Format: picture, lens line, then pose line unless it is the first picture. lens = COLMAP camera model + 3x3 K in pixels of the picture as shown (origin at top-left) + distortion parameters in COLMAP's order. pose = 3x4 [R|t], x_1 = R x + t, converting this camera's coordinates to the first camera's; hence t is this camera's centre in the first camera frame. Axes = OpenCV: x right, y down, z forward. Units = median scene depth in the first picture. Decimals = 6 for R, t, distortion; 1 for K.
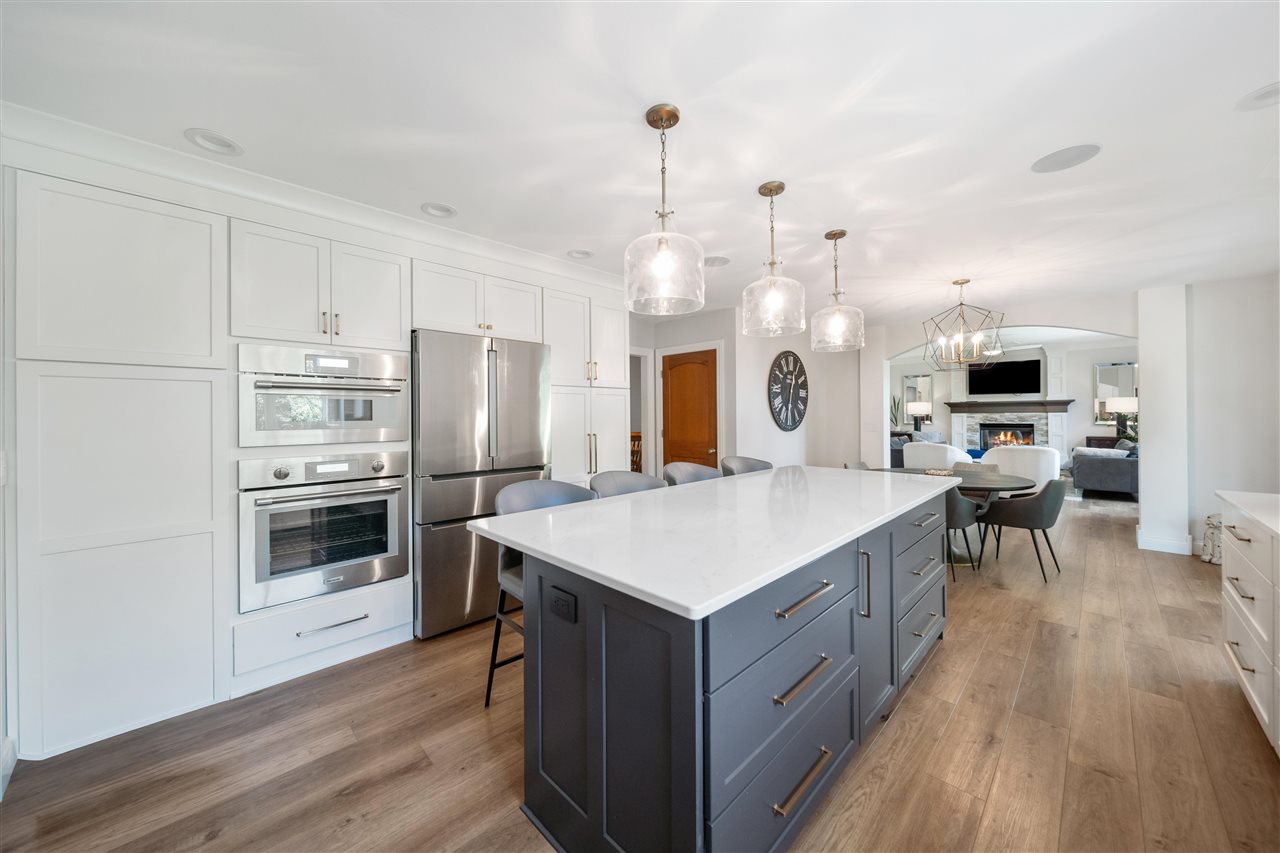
lens RADIAL K [[461.3, 0, 634.5], [0, 461.3, 412.9], [0, 0, 1]] dist [0.001678, -0.000505]
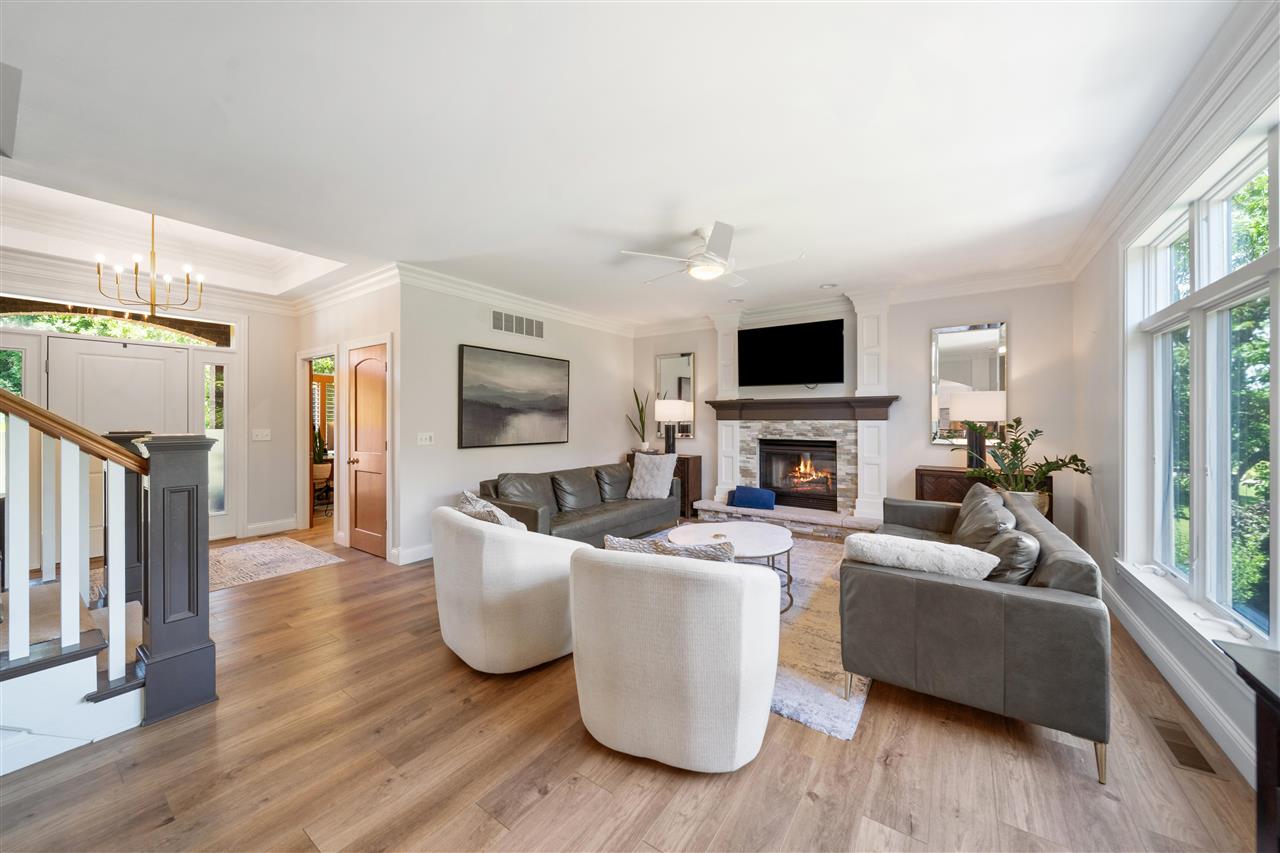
lens RADIAL K [[461.3, 0, 629.6], [0, 461.3, 416.7], [0, 0, 1]] dist [0.001678, -0.000505]
pose [[0.986177, 0.006771, 0.165559, 0.558792], [-0.006951, 0.999976, 0.000509, -0.003505], [-0.165552, -0.001653, 0.986200, 0.528781]]
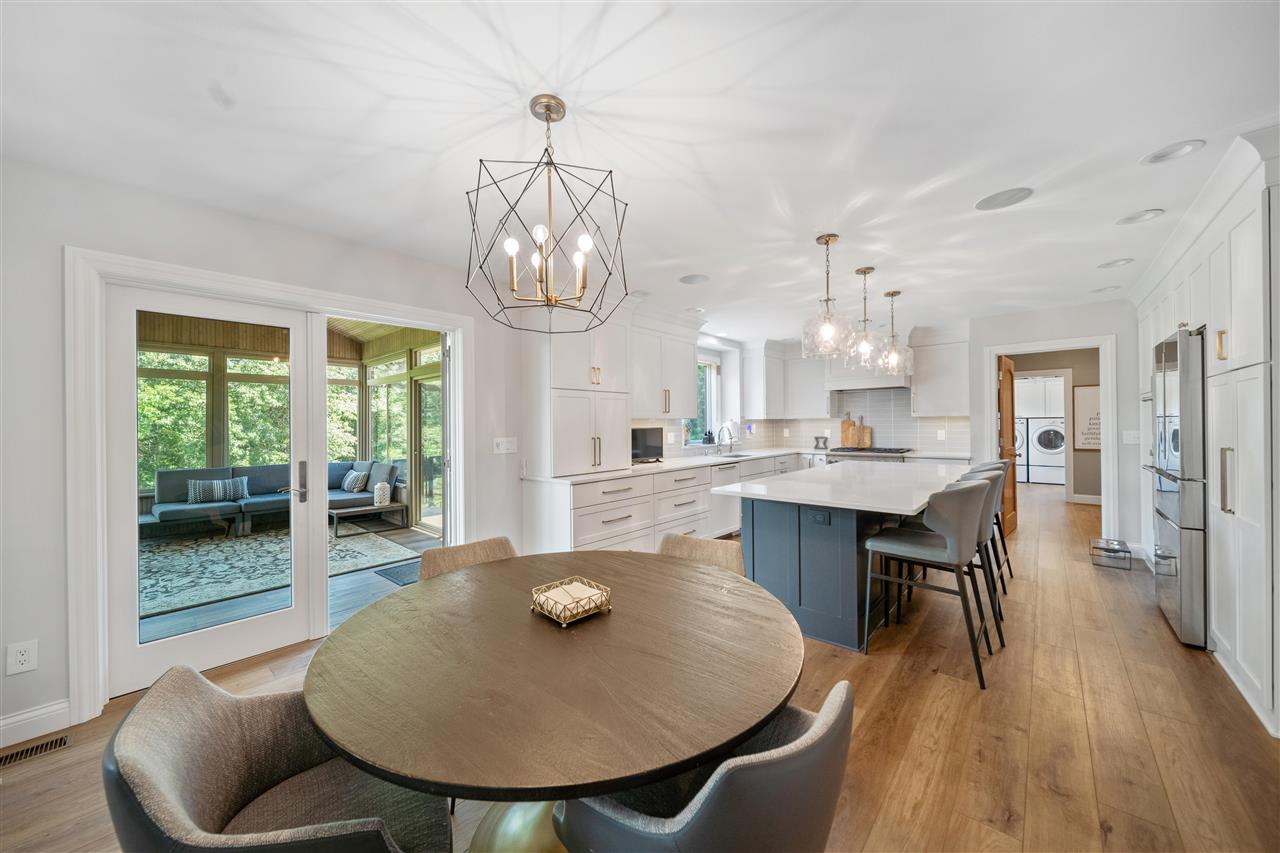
lens RADIAL K [[461.3, 0, 622.9], [0, 461.3, 425.8], [0, 0, 1]] dist [0.001678, -0.000505]
pose [[-0.998956, 0.019236, -0.041435, 0.279478], [0.019401, 0.999805, -0.003591, 0.000615], [0.041358, -0.004391, -0.999135, 0.596516]]
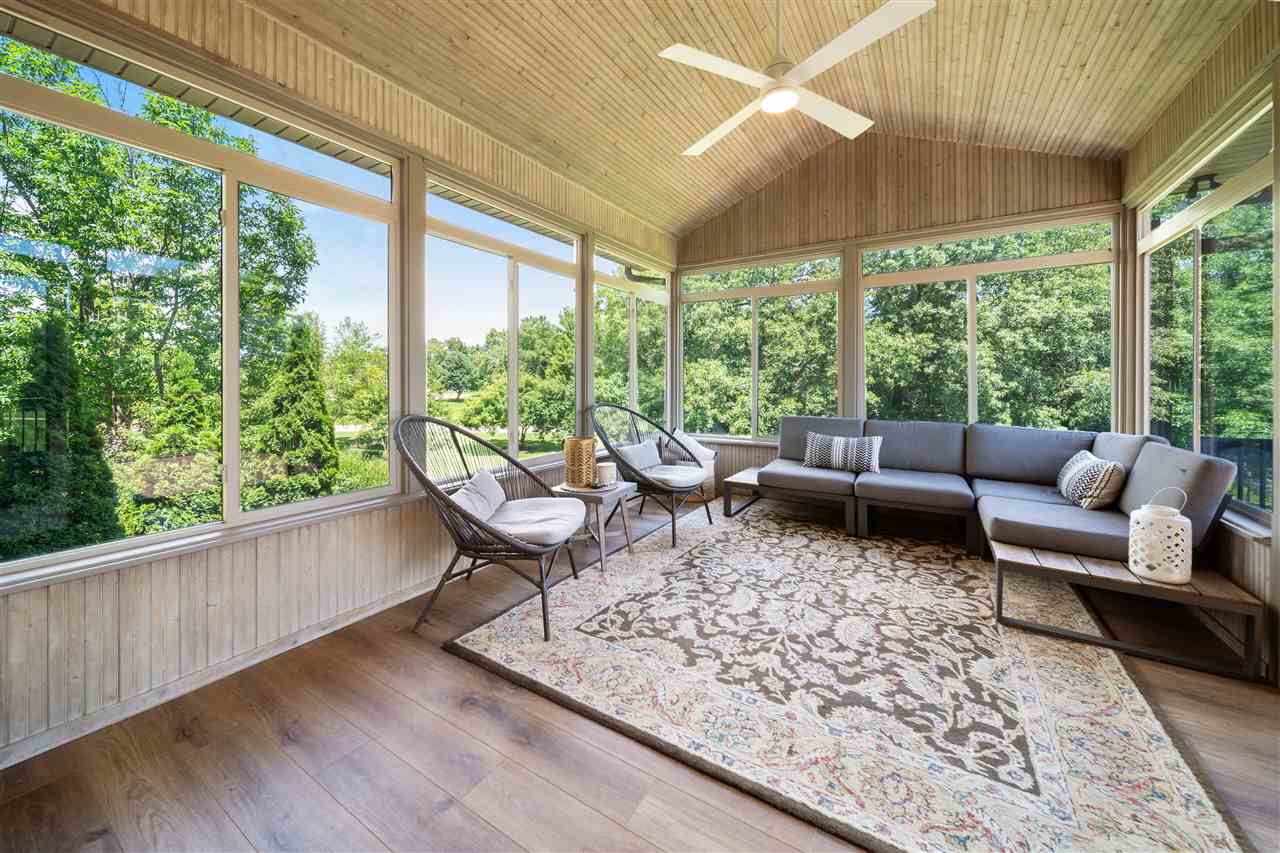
lens RADIAL K [[461.3, 0, 623.7], [0, 461.3, 381.9], [0, 0, 1]] dist [0.001678, -0.000505]
pose [[-0.200768, 0.009094, 0.979597, 0.425504], [-0.002661, 0.999948, -0.009829, 0.015095], [-0.979635, -0.004580, -0.200733, 0.234968]]
